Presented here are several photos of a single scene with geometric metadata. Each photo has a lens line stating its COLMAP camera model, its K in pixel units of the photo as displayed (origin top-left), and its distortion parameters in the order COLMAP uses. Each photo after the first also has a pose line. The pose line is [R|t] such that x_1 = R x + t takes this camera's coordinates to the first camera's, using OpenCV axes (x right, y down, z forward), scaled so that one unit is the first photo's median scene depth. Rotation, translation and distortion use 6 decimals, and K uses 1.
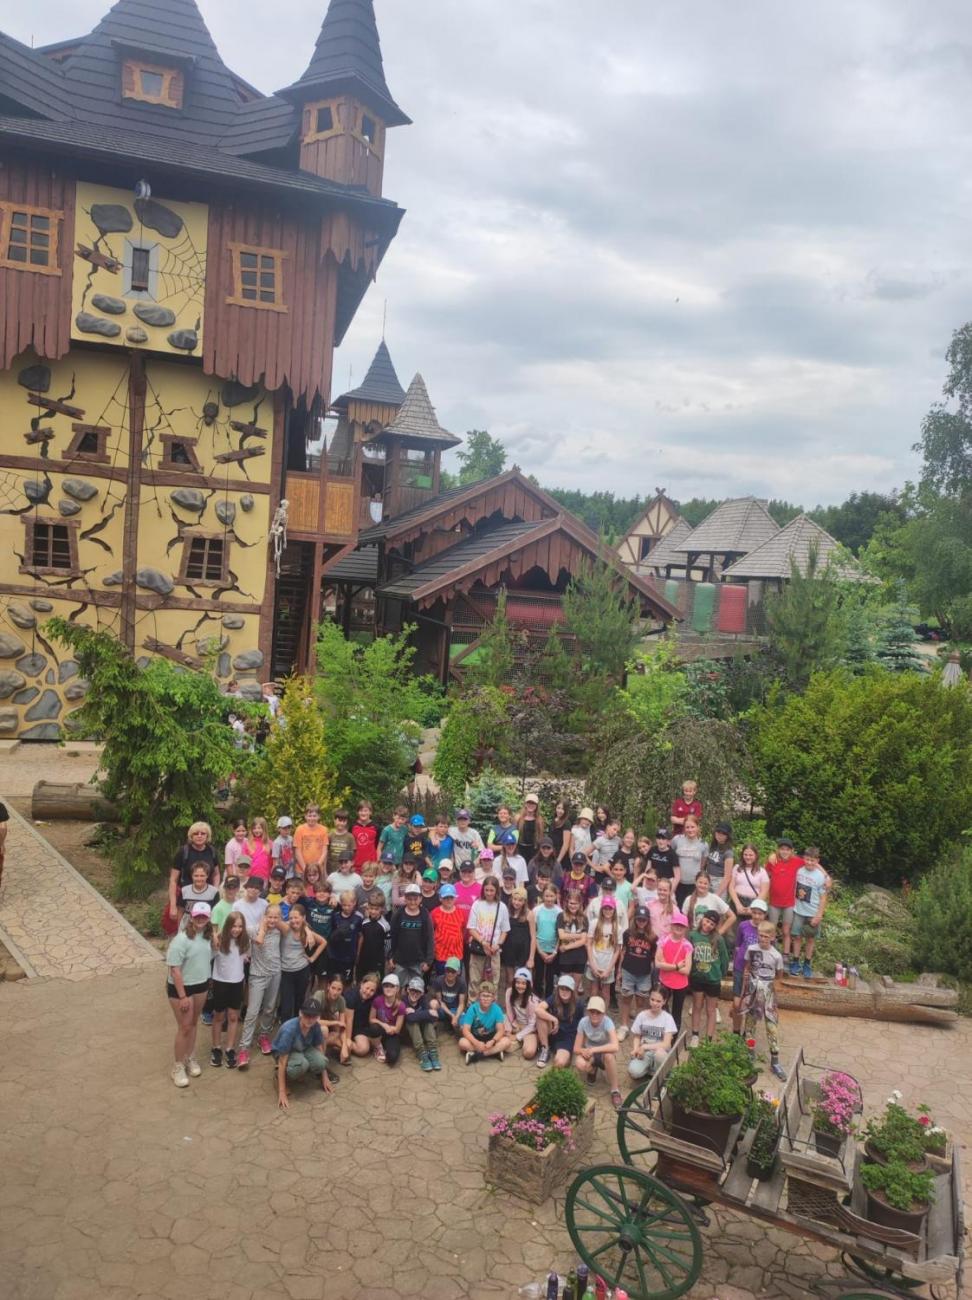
lens RADIAL K [[971.6, 0, 514.8], [0, 971.6, 670.1], [0, 0, 1]] dist [0.075040, -0.065774]
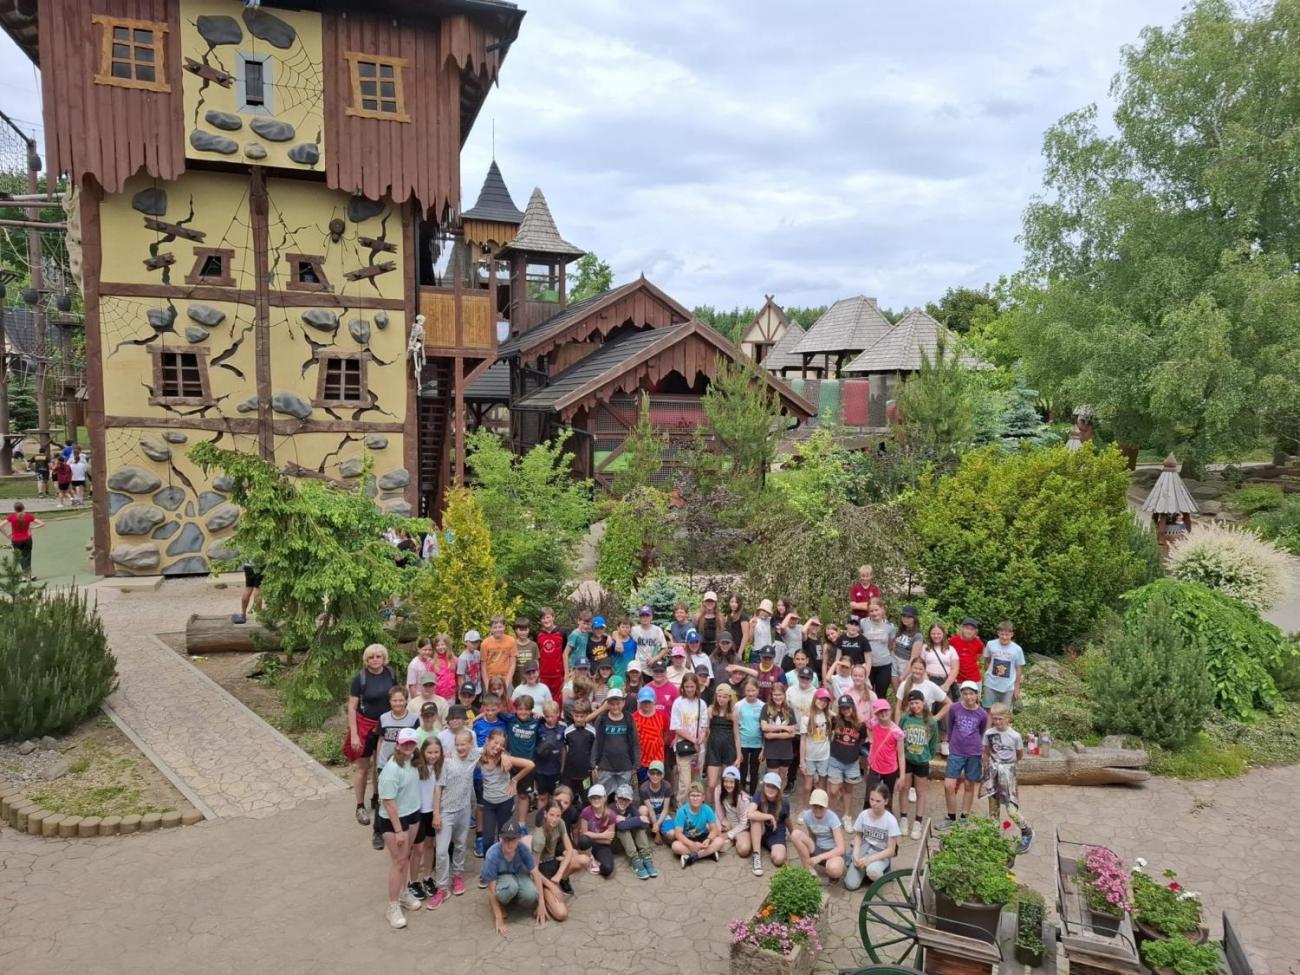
lens RADIAL K [[888.8, 0, 664.0], [0, 888.8, 508.2], [0, 0, 1]] dist [0.074176, -0.068847]
pose [[0.995550, -0.067265, 0.065998, -0.064013], [0.065665, 0.997500, 0.026126, 0.013413], [-0.067590, -0.021676, 0.997478, 0.076907]]
